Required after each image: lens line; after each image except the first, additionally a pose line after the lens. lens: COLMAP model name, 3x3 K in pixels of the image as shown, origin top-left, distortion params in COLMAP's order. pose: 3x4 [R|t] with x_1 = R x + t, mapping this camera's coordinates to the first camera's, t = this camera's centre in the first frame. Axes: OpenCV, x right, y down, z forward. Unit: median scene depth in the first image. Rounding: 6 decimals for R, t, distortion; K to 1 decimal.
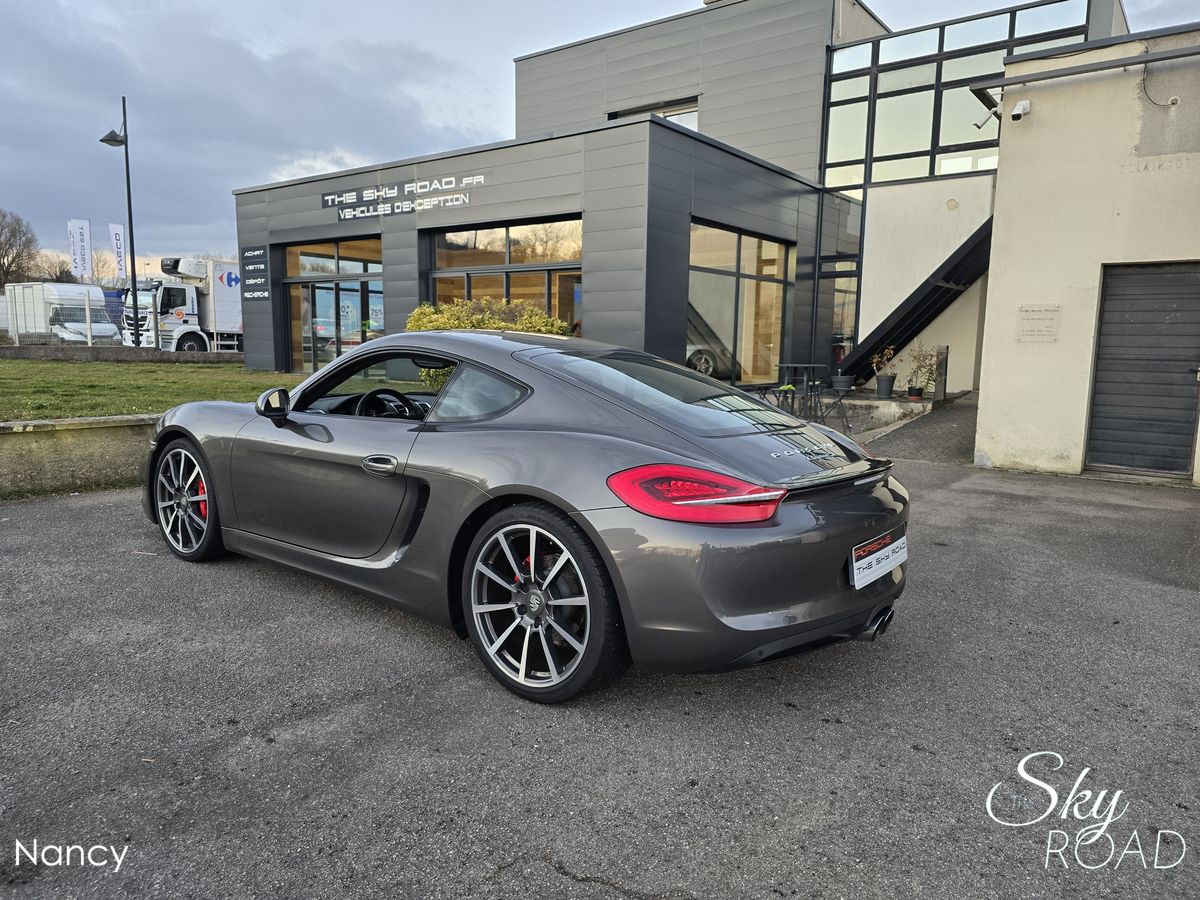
lens RADIAL K [[803.4, 0, 594.6], [0, 803.4, 455.8], [0, 0, 1]] dist [0.061455, -0.051744]
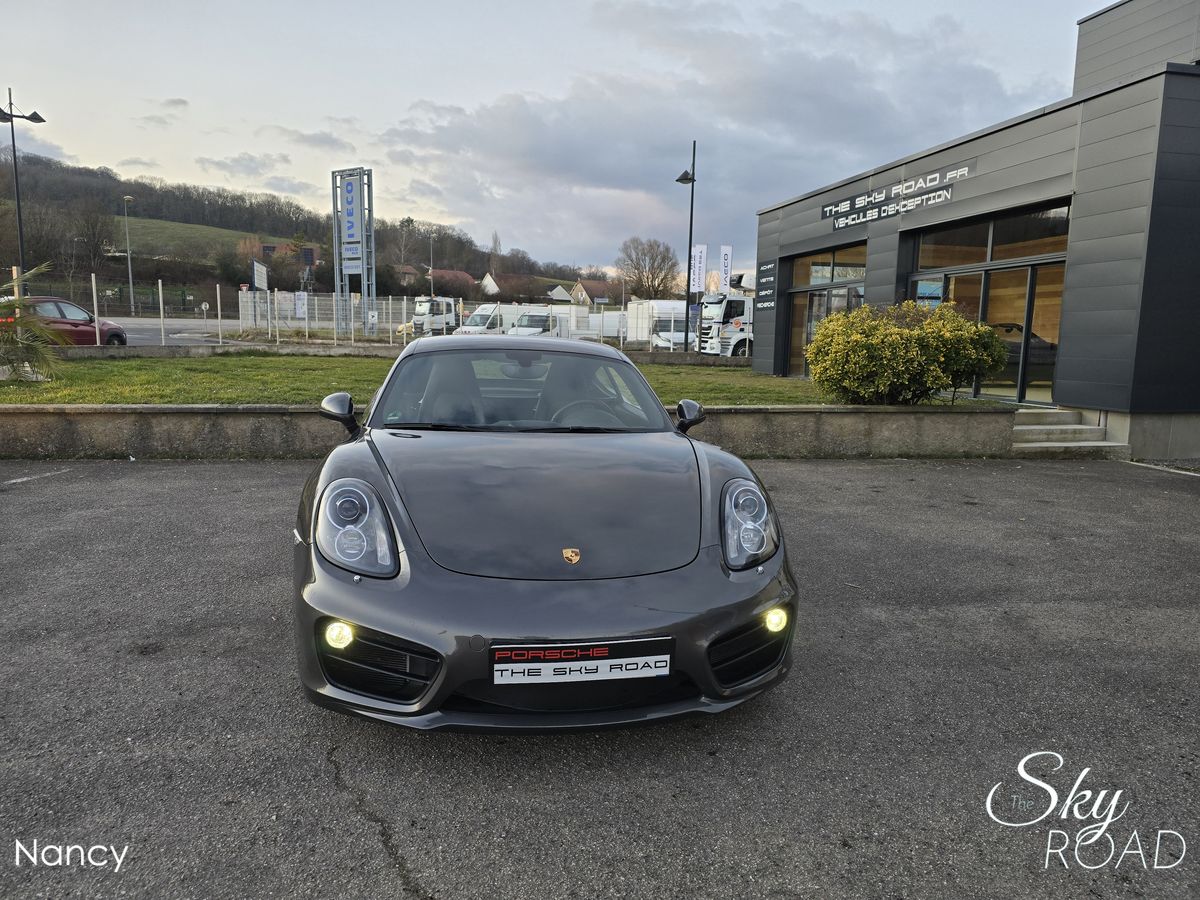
lens RADIAL K [[803.4, 0, 593.6], [0, 803.4, 452.3], [0, 0, 1]] dist [0.061455, -0.051744]
pose [[0.762474, 0.088959, -0.640874, 0.152361], [-0.095288, 0.995142, 0.024767, -0.006931], [0.639964, 0.042183, 0.767246, 0.032640]]
